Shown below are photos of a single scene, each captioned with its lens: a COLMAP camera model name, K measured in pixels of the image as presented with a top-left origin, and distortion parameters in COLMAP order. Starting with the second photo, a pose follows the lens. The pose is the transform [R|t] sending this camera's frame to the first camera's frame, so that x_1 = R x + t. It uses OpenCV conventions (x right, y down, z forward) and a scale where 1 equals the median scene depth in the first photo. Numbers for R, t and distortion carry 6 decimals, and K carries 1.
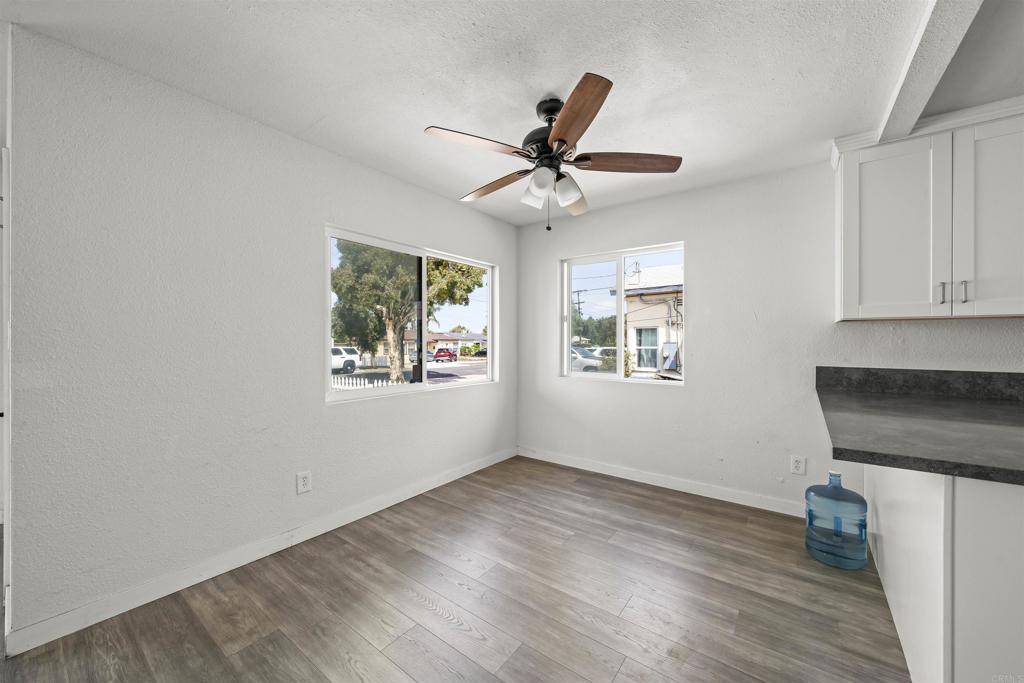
lens RADIAL K [[384.1, 0, 509.0], [0, 384.1, 341.2], [0, 0, 1]] dist [-0.002357, -0.000063]
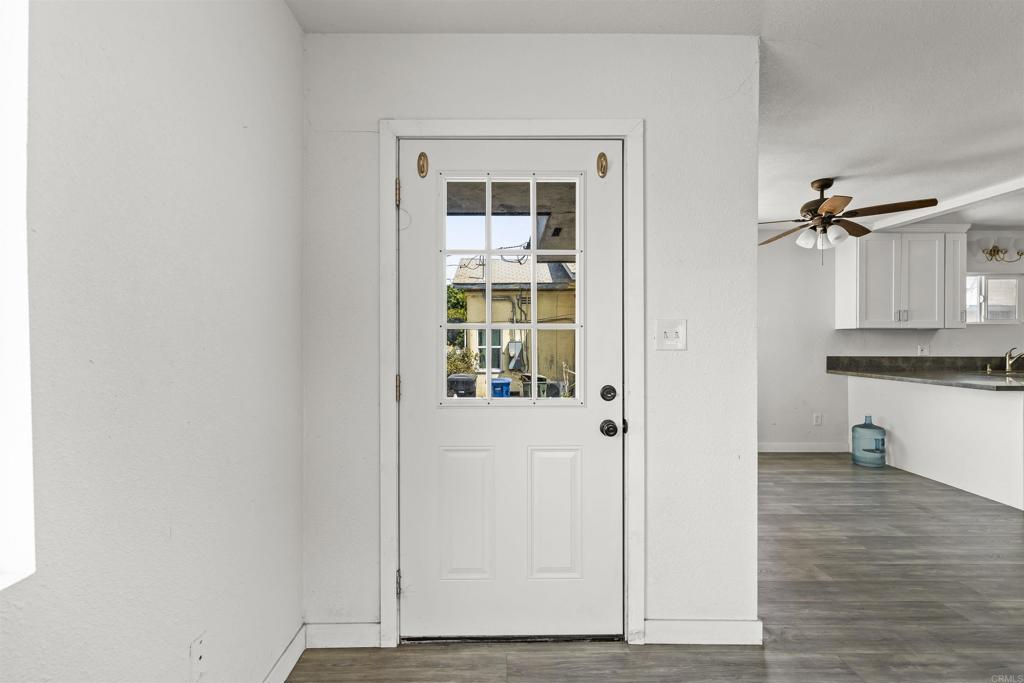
lens RADIAL K [[481.7, 0, 509.7], [0, 481.7, 340.0], [0, 0, 1]] dist [0.004066, 0.000289]
pose [[0.792033, -0.000501, 0.610478, -1.797008], [0.000009, 1.000000, 0.000808, -0.005983], [-0.610478, -0.000634, 0.792033, 0.247878]]
